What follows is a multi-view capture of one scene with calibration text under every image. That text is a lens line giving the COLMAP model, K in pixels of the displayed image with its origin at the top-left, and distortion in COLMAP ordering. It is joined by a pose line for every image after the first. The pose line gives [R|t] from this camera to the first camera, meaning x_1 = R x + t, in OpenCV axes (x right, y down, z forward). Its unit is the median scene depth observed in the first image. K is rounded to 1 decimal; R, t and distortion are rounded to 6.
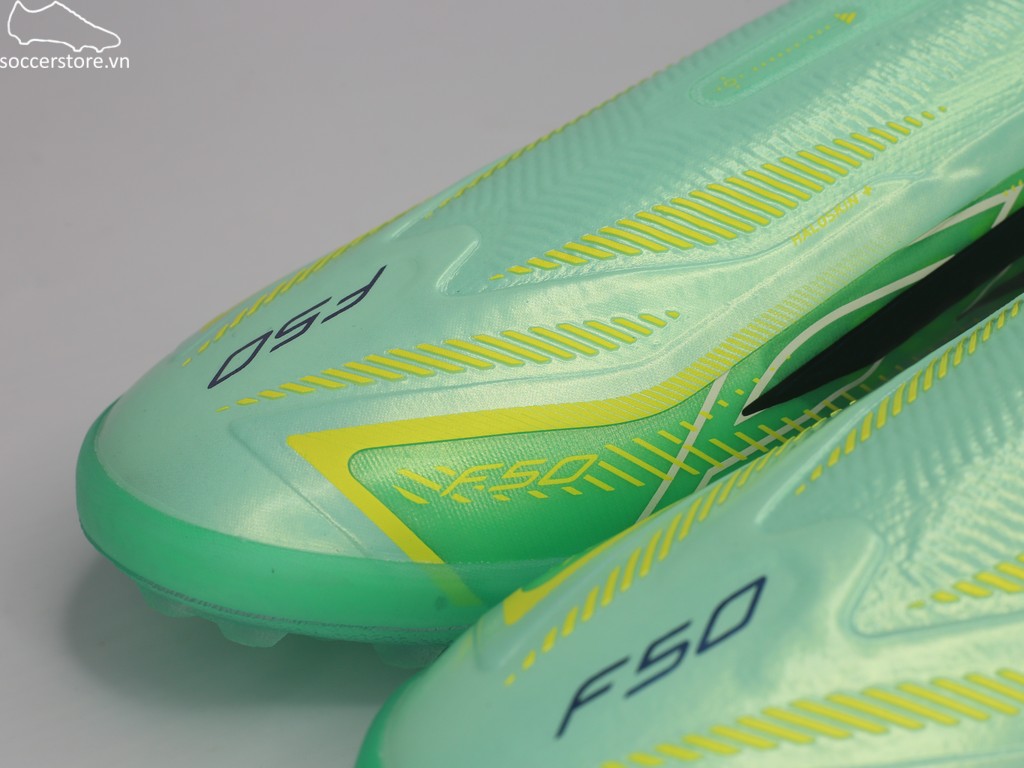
lens RADIAL K [[1937.2, 0, 503.3], [0, 1937.2, 390.7], [0, 0, 1]] dist [-0.151866, 0.000000]
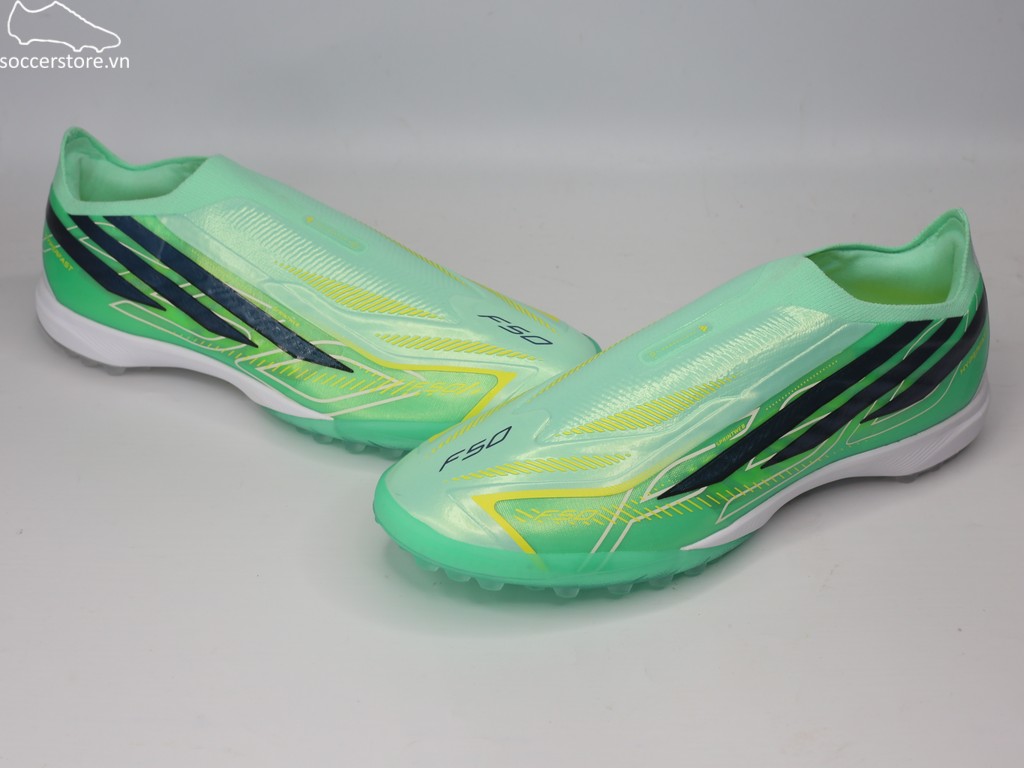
lens RADIAL K [[1937.2, 0, 514.1], [0, 1937.2, 380.9], [0, 0, 1]] dist [-0.151866, 0.000000]
pose [[0.997768, 0.027903, -0.060670, 0.276594], [-0.031328, 0.997925, -0.056248, 0.168135], [0.058974, 0.058023, 0.996572, -1.774879]]
